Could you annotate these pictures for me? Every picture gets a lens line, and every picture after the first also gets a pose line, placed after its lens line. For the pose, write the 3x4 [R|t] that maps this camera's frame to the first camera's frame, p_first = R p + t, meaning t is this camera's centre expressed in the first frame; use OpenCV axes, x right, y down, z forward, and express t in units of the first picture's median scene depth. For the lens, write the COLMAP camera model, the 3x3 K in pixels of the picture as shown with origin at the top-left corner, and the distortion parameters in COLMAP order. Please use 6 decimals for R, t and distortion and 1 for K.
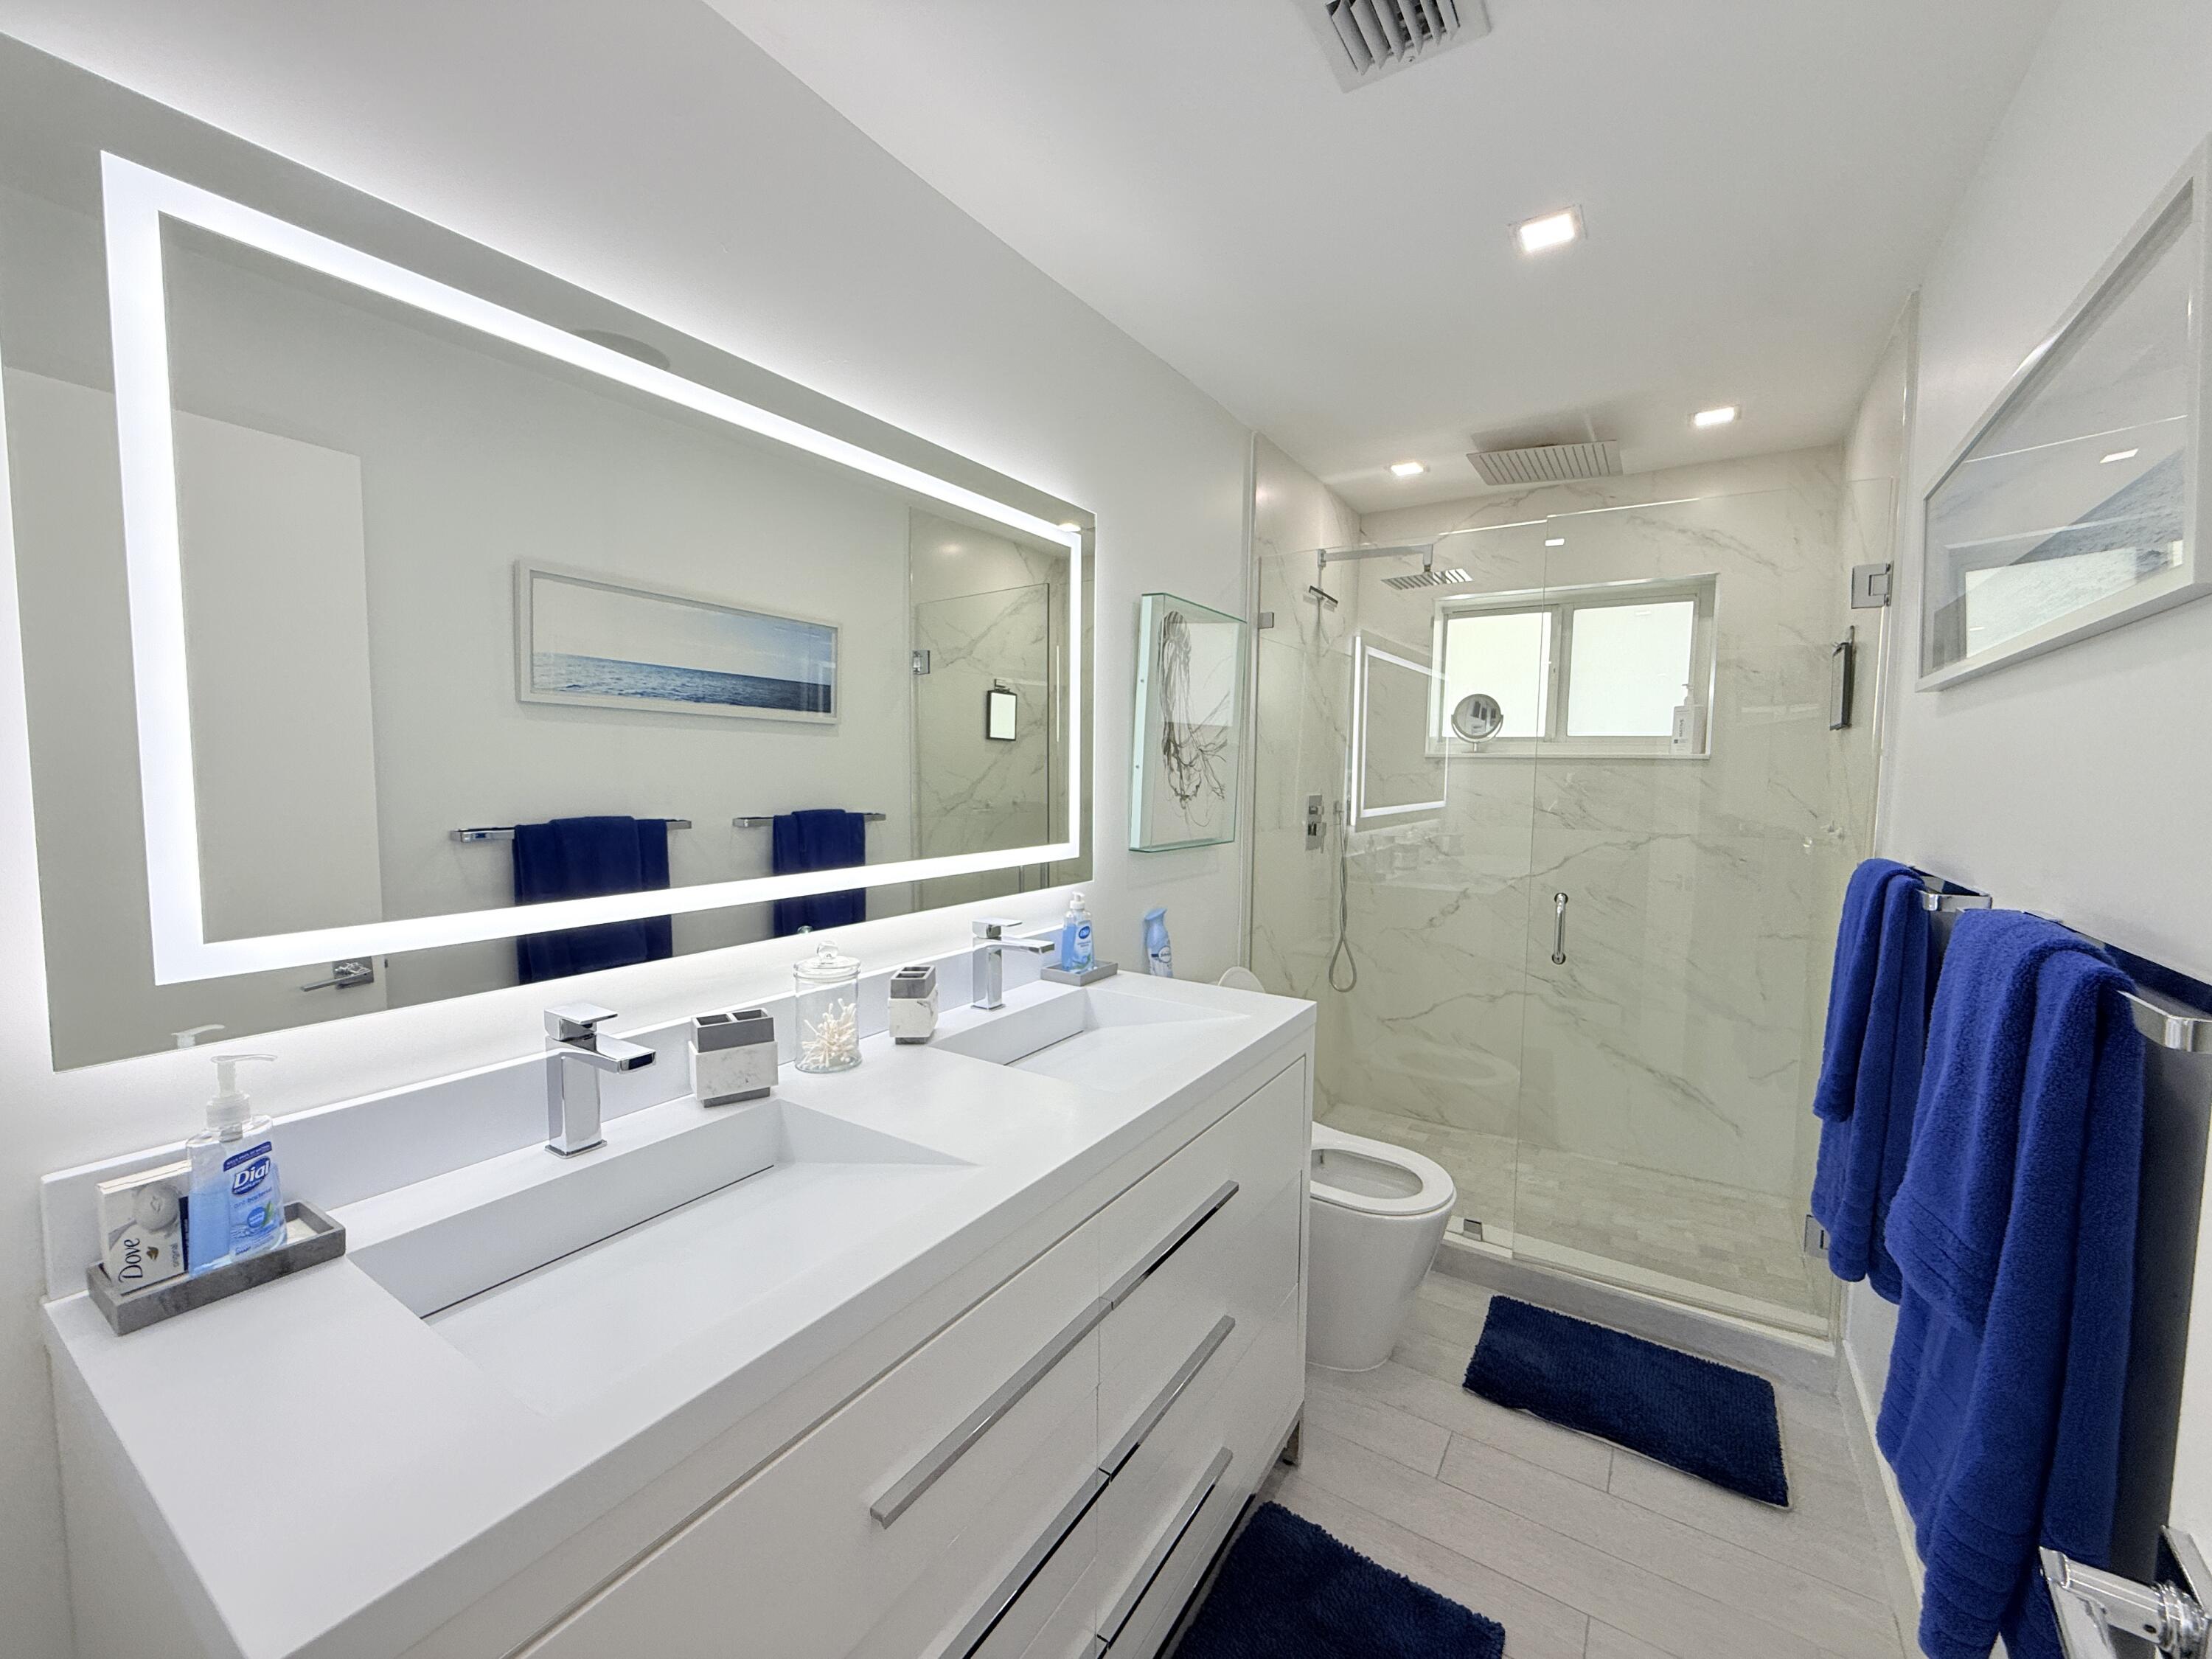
lens RADIAL K [[884.4, 0, 1105.7], [0, 884.4, 824.3], [0, 0, 1]] dist [0.003030, -0.000526]
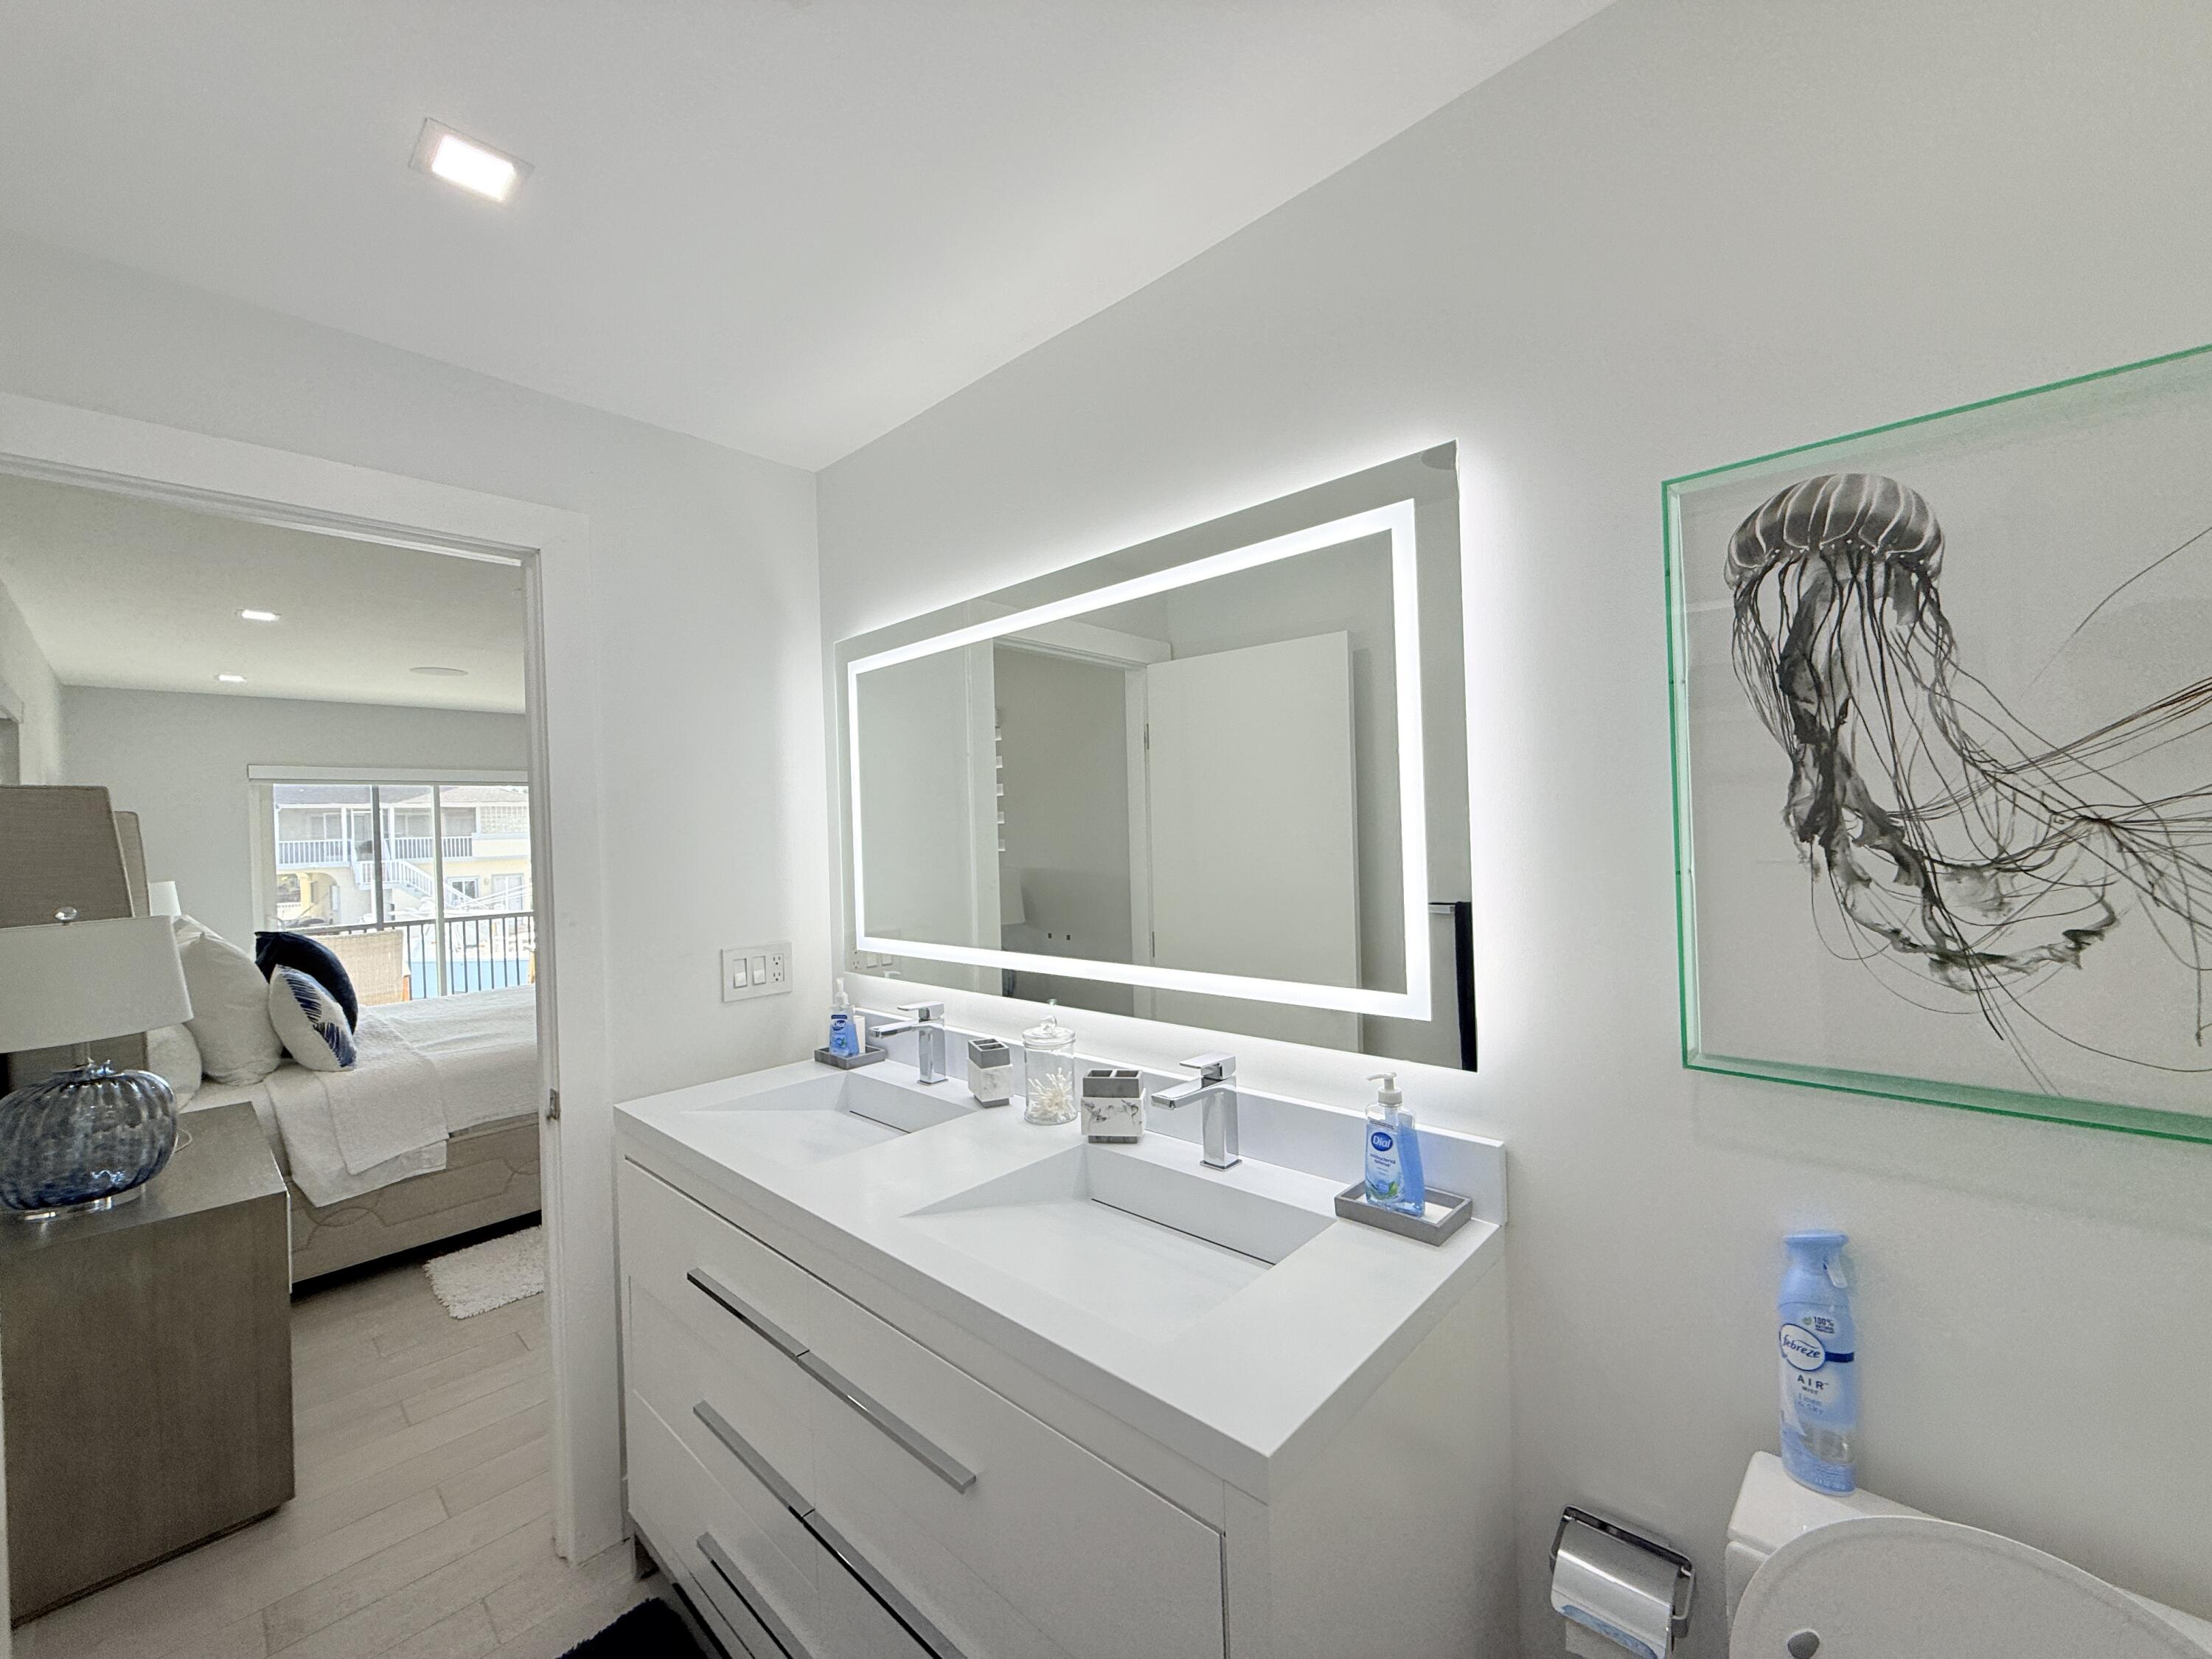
lens RADIAL K [[884.4, 0, 1090.1], [0, 884.4, 831.9], [0, 0, 1]] dist [0.003030, -0.000526]
pose [[-0.183479, -0.011015, -0.982962, 0.619732], [-0.037832, 0.999276, -0.004137, -0.082564], [0.982295, 0.036428, -0.183763, 0.903131]]
